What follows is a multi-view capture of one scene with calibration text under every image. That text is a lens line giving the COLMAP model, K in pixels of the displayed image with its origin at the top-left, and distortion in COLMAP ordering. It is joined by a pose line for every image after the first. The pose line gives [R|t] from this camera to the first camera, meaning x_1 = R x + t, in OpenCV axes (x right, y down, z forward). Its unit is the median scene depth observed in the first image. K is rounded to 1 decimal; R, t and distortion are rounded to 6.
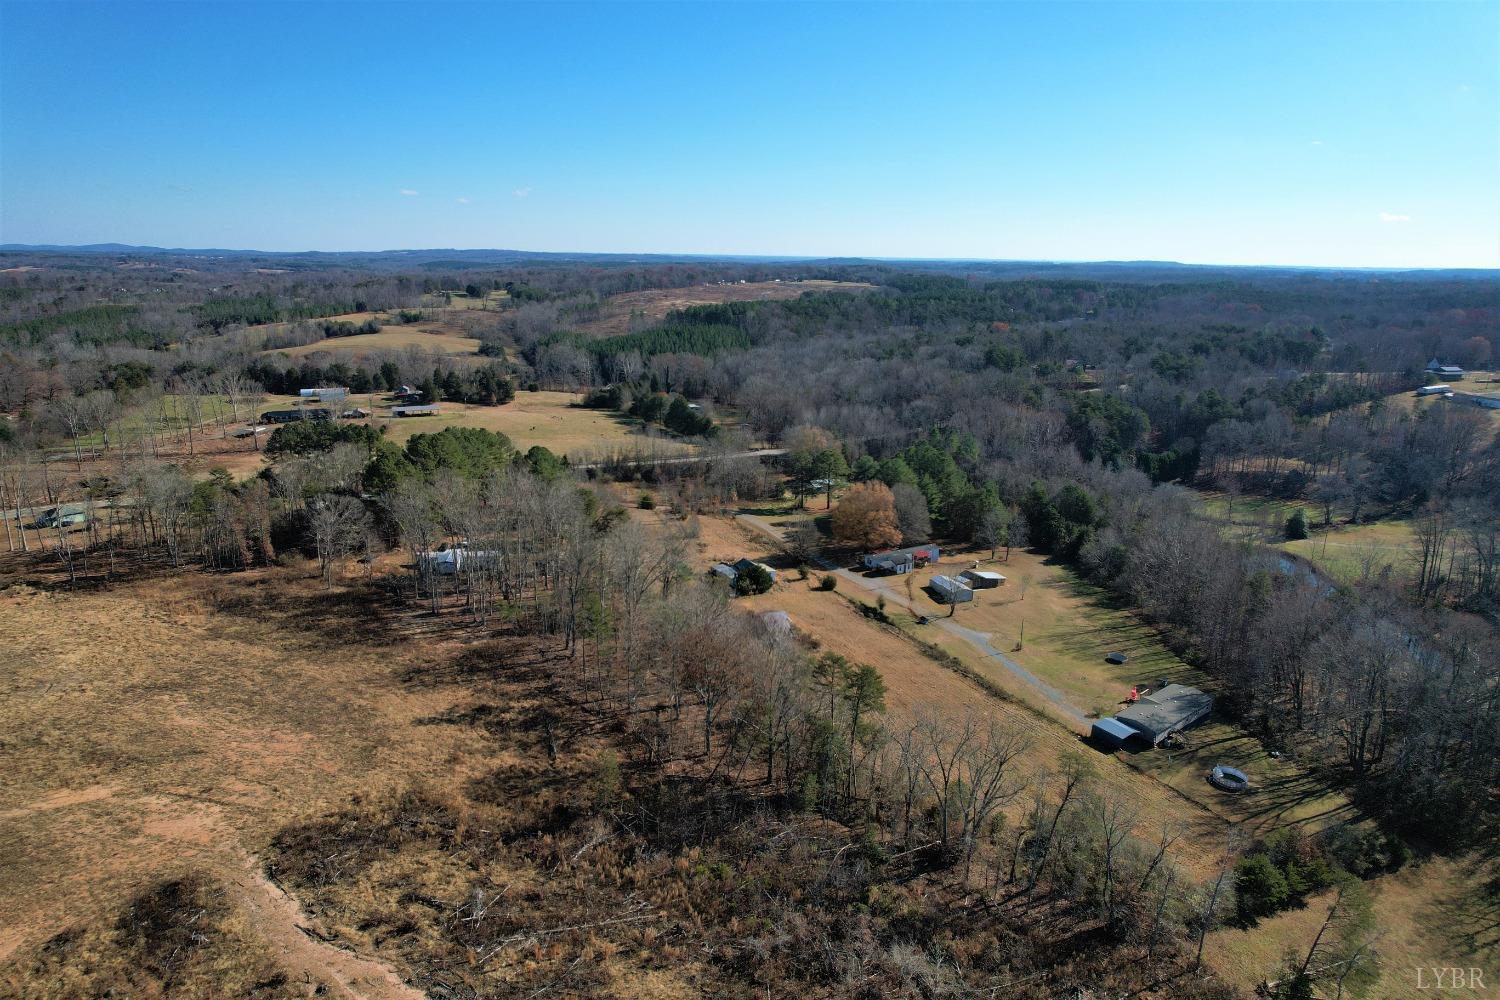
lens RADIAL K [[960.8, 0, 751.6], [0, 960.8, 497.6], [0, 0, 1]] dist [-0.075742, 0.065510]
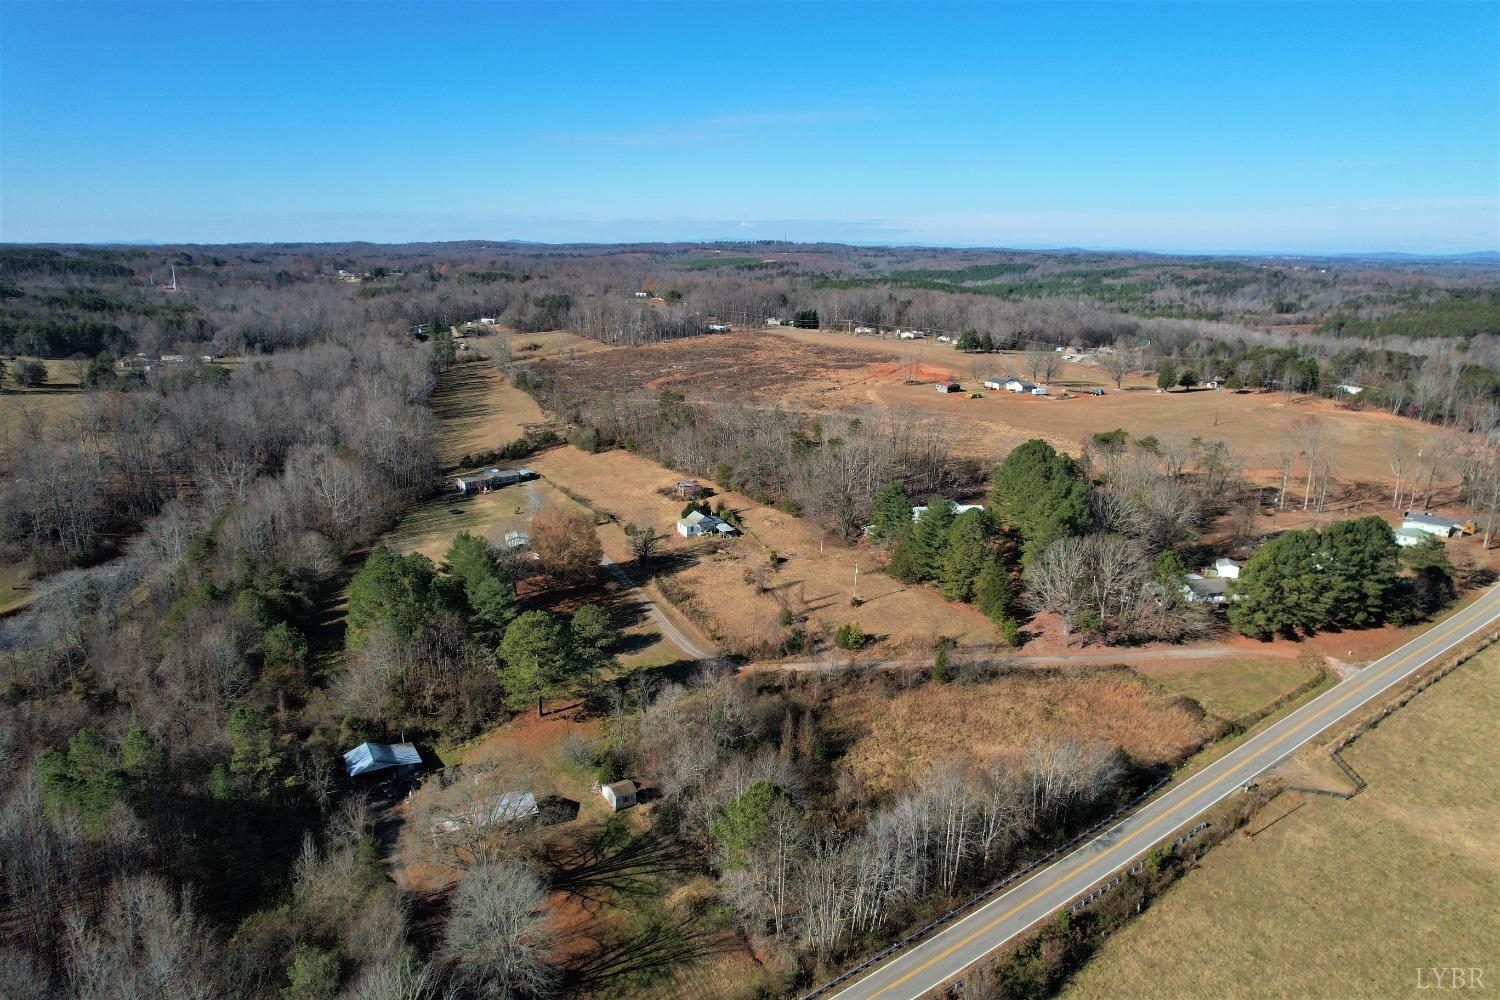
lens RADIAL K [[960.8, 0, 754.3], [0, 960.8, 503.5], [0, 0, 1]] dist [-0.075742, 0.065510]
pose [[-0.999407, -0.016923, -0.029980, -0.027507], [-0.029528, 0.869106, 0.493743, -0.438842], [0.017700, 0.494336, -0.869091, 1.704439]]
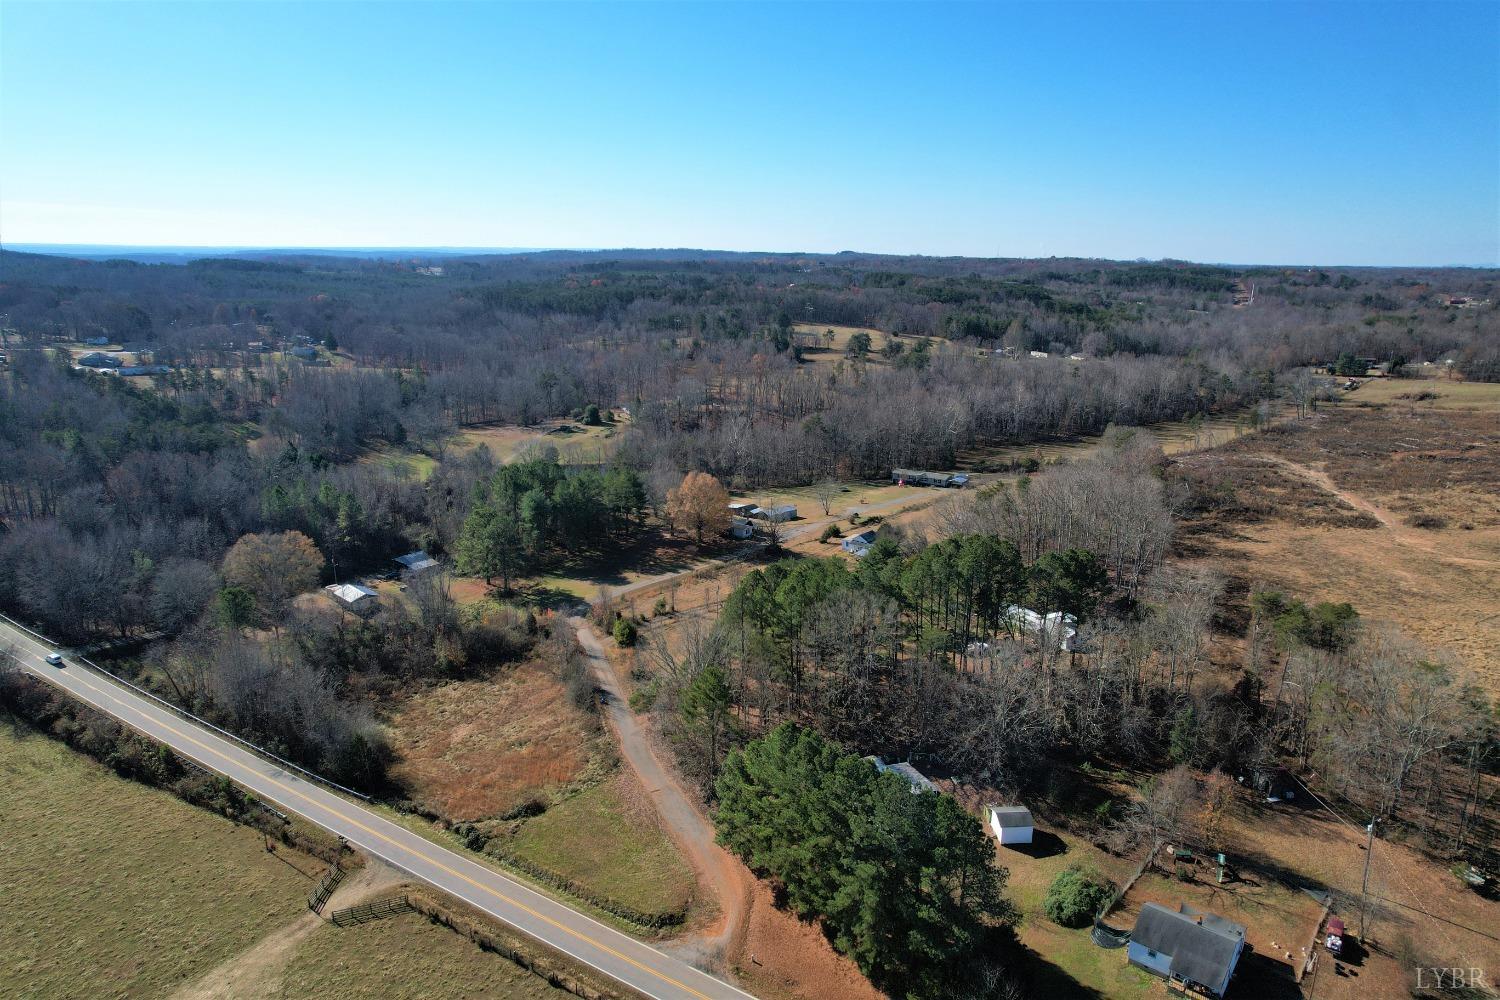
lens RADIAL K [[960.8, 0, 754.4], [0, 960.8, 501.7], [0, 0, 1]] dist [-0.075742, 0.065510]
pose [[-0.376903, -0.255895, 0.890203, -0.791464], [0.209830, 0.912506, 0.351146, -0.324507], [-0.902173, 0.319139, -0.290232, 1.216941]]
